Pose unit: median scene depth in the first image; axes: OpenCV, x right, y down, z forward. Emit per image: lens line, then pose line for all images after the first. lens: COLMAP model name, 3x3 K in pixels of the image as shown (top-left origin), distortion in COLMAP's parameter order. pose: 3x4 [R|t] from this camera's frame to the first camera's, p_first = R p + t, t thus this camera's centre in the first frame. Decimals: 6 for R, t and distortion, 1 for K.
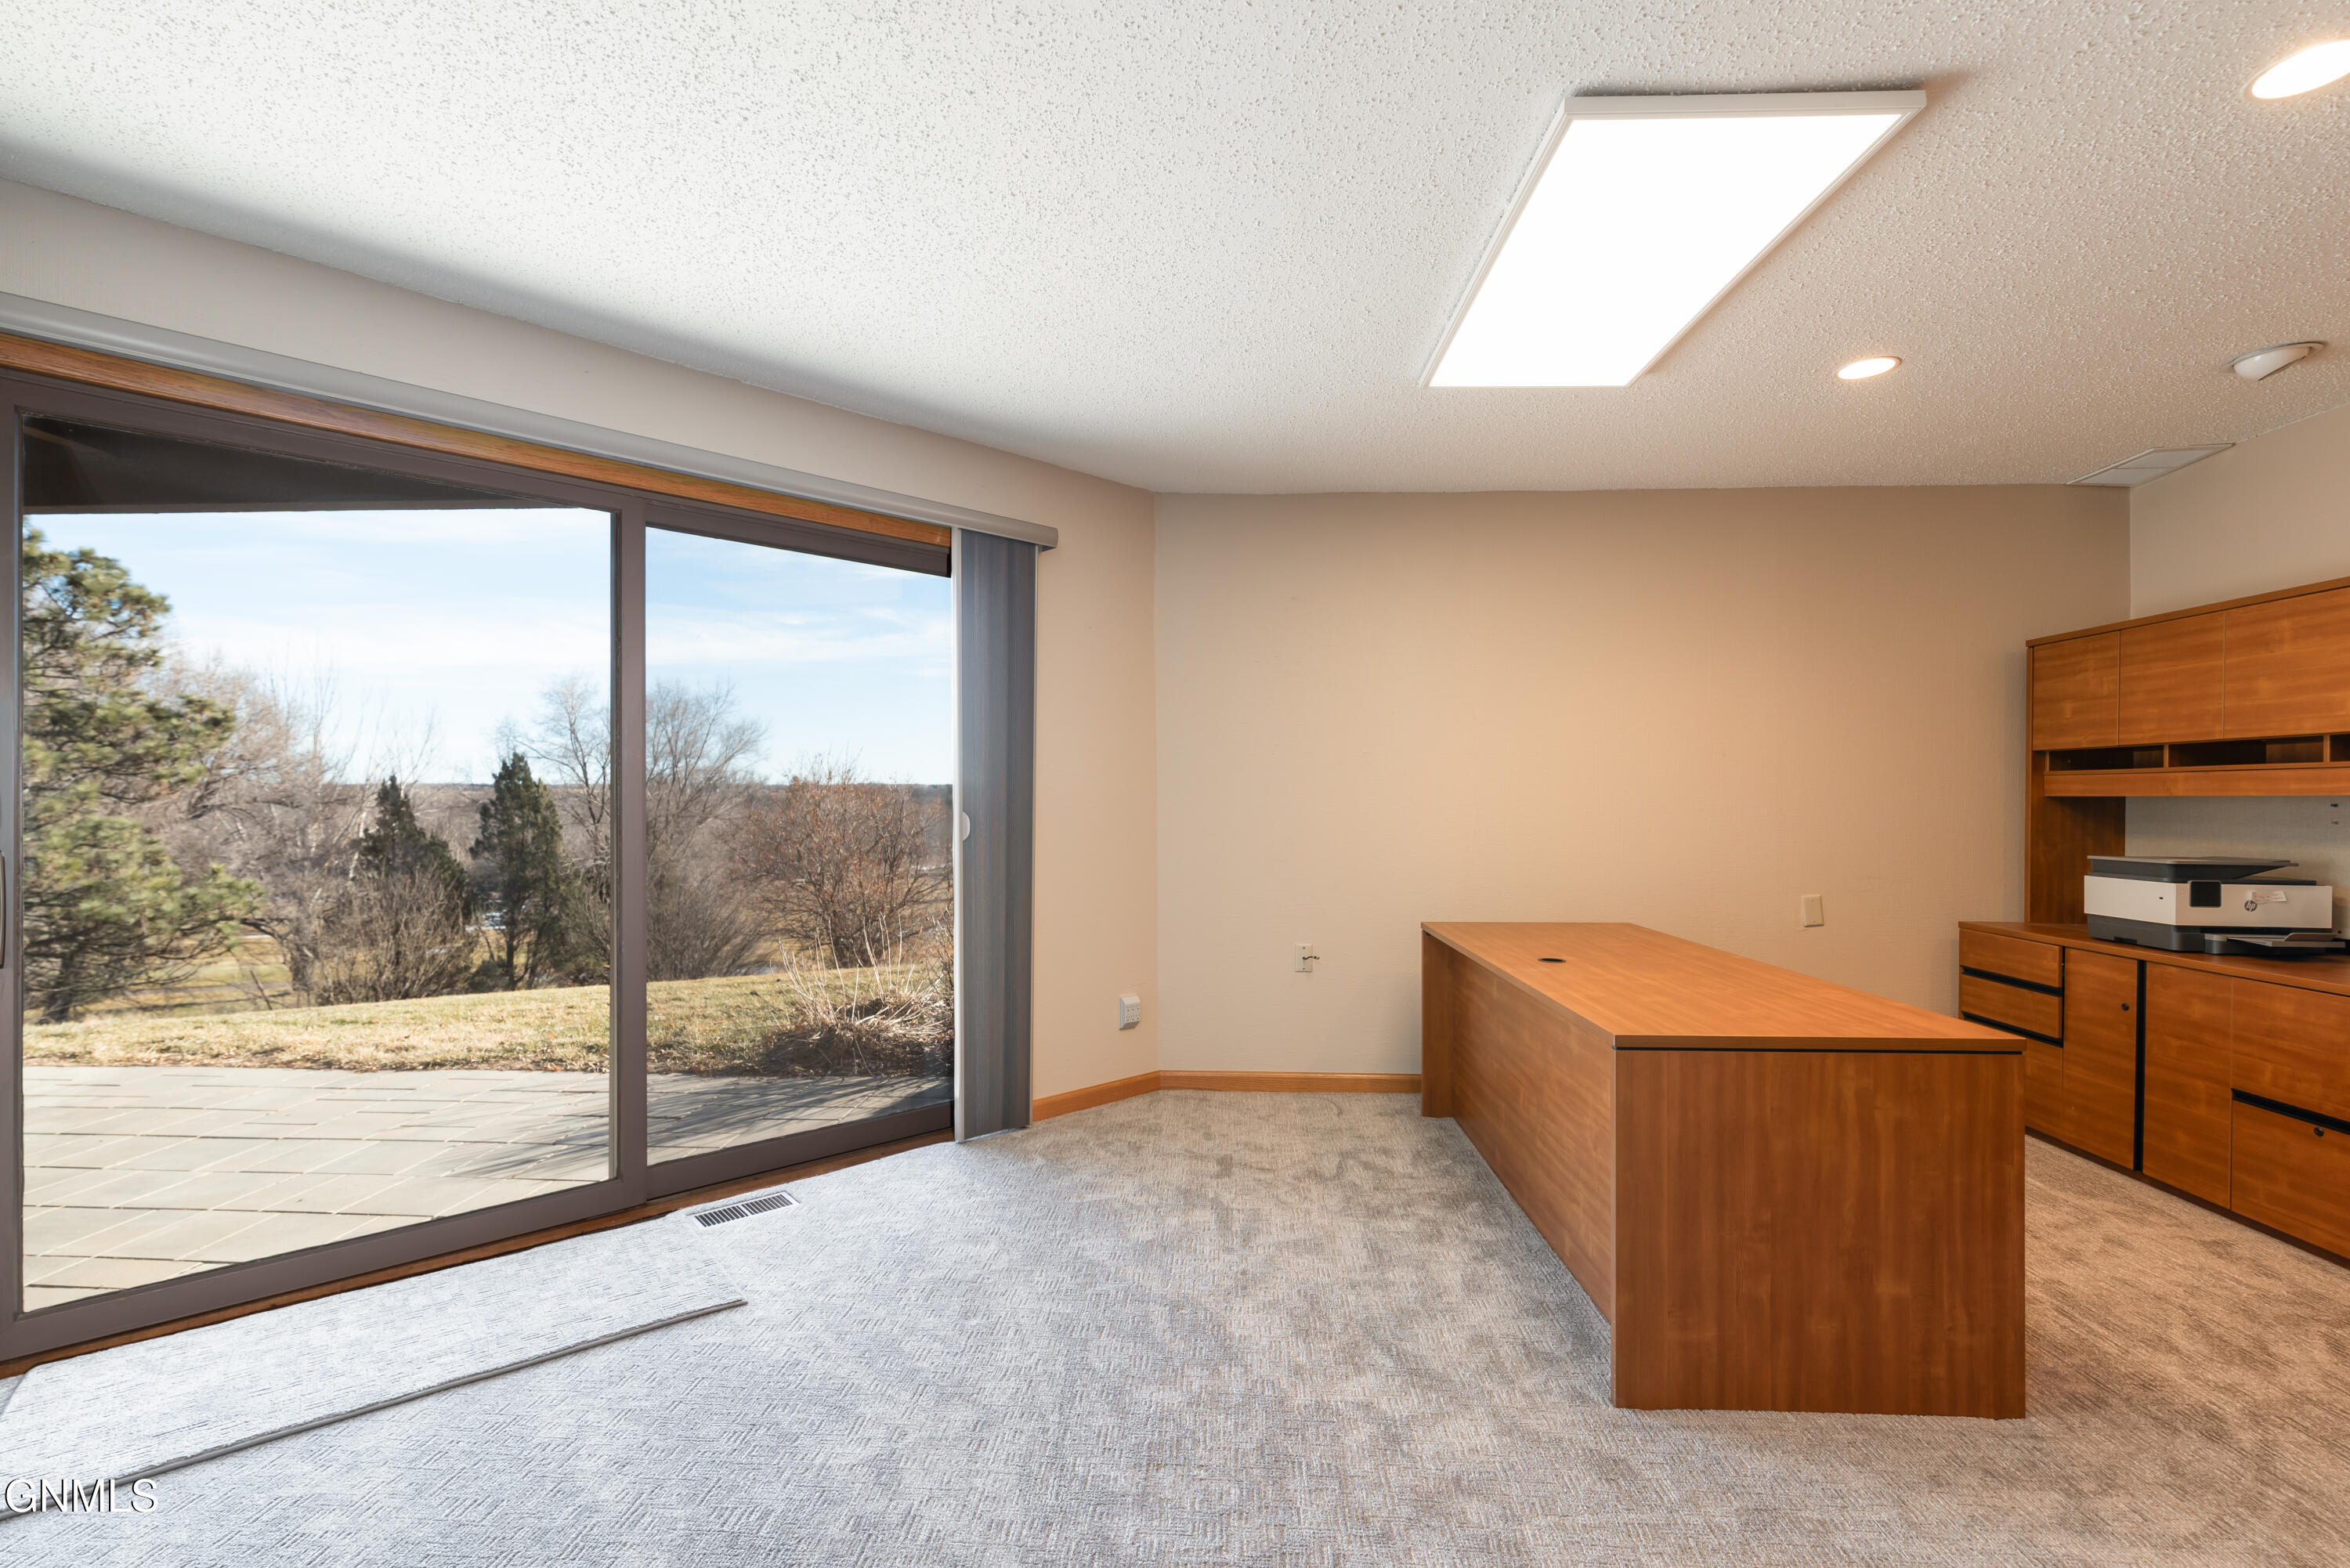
lens RADIAL K [[1014.1, 0, 1199.9], [0, 1014.1, 790.6], [0, 0, 1]] dist [-0.000052, -0.000724]
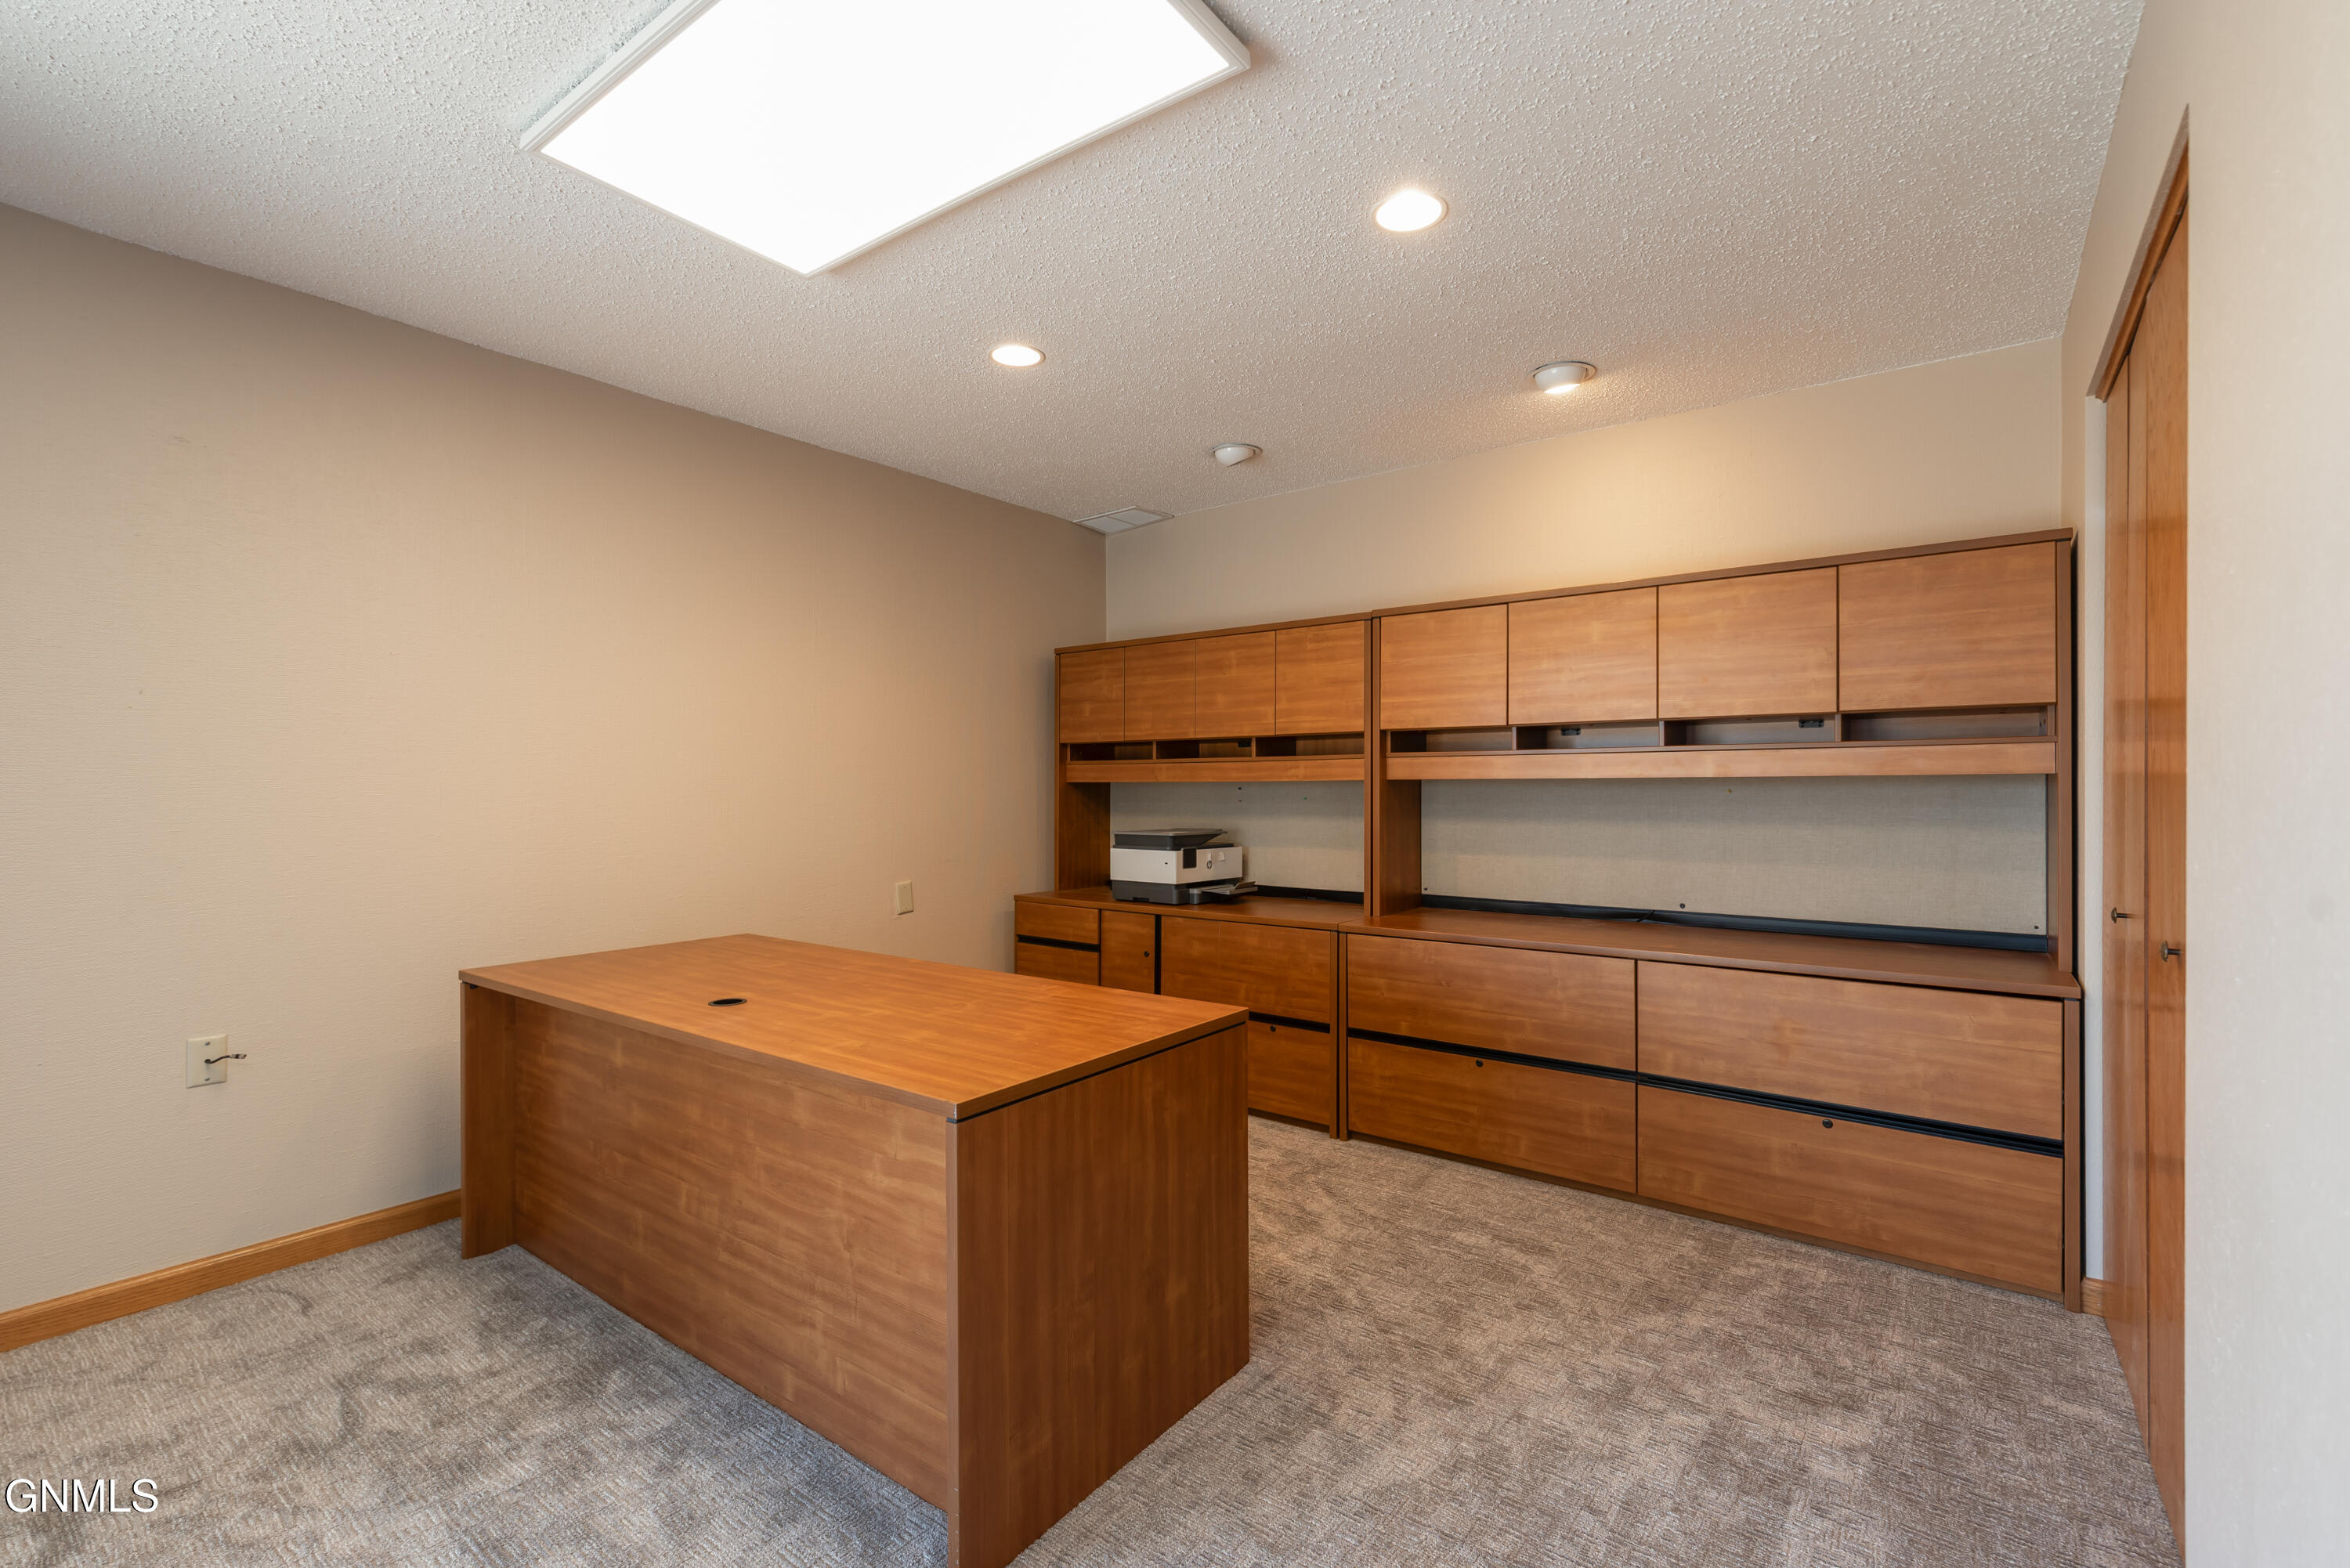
lens RADIAL K [[1014.1, 0, 1194.6], [0, 1014.1, 783.4], [0, 0, 1]] dist [-0.000052, -0.000724]
pose [[0.577548, -0.001866, 0.816354, -0.058887], [-0.003399, 0.999983, 0.004690, 0.001561], [-0.816349, -0.005484, 0.577532, 0.265935]]
